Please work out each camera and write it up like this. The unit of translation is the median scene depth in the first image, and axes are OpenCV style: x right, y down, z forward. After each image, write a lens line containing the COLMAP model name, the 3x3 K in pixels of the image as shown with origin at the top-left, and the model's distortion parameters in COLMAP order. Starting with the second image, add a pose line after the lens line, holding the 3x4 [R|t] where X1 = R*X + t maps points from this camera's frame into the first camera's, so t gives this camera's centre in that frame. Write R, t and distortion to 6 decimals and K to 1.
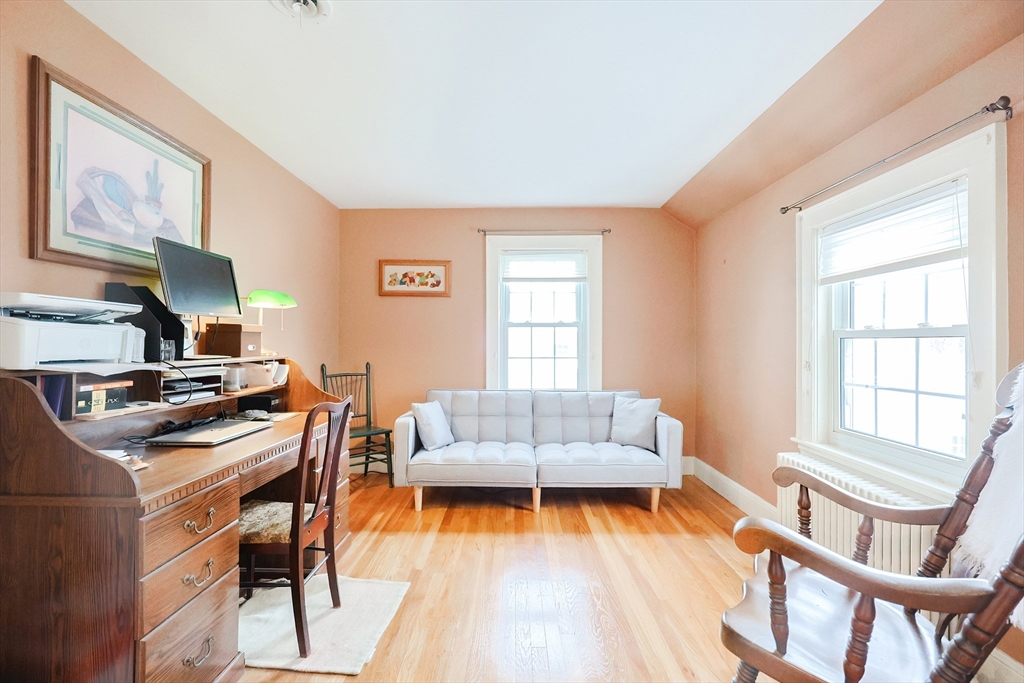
lens RADIAL K [[434.0, 0, 511.8], [0, 434.0, 341.3], [0, 0, 1]] dist [0.000533, -0.000046]
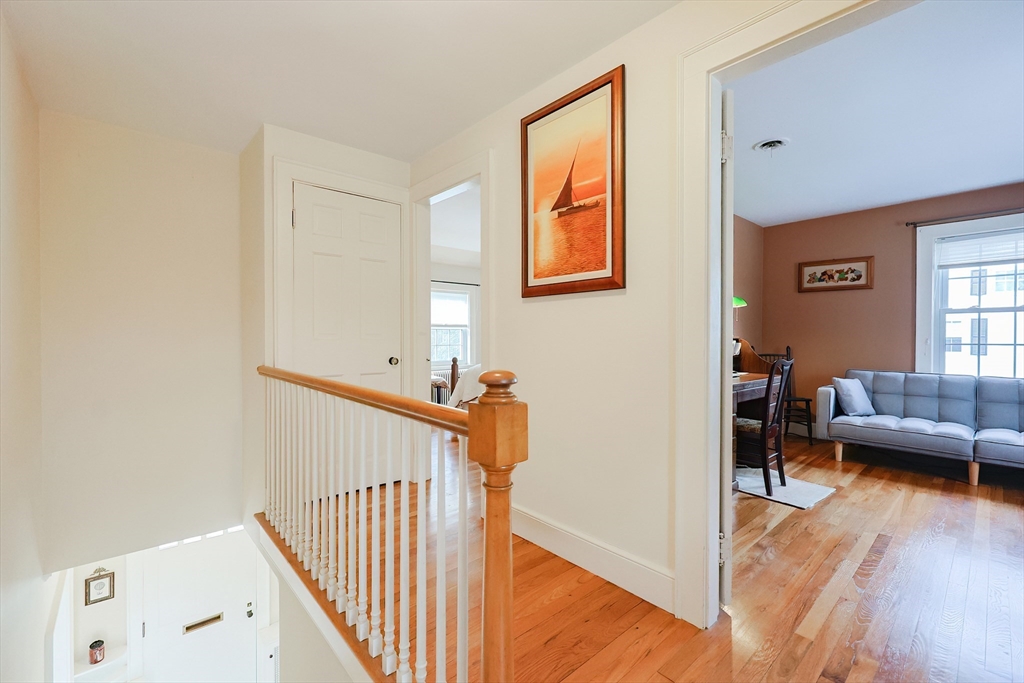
lens RADIAL K [[434.0, 0, 514.5], [0, 434.0, 341.4], [0, 0, 1]] dist [0.000533, -0.000046]
pose [[0.672633, 0.007058, -0.739942, 0.070787], [0.003299, 0.999916, 0.012538, 0.017932], [0.739969, -0.010875, 0.672553, -0.466346]]
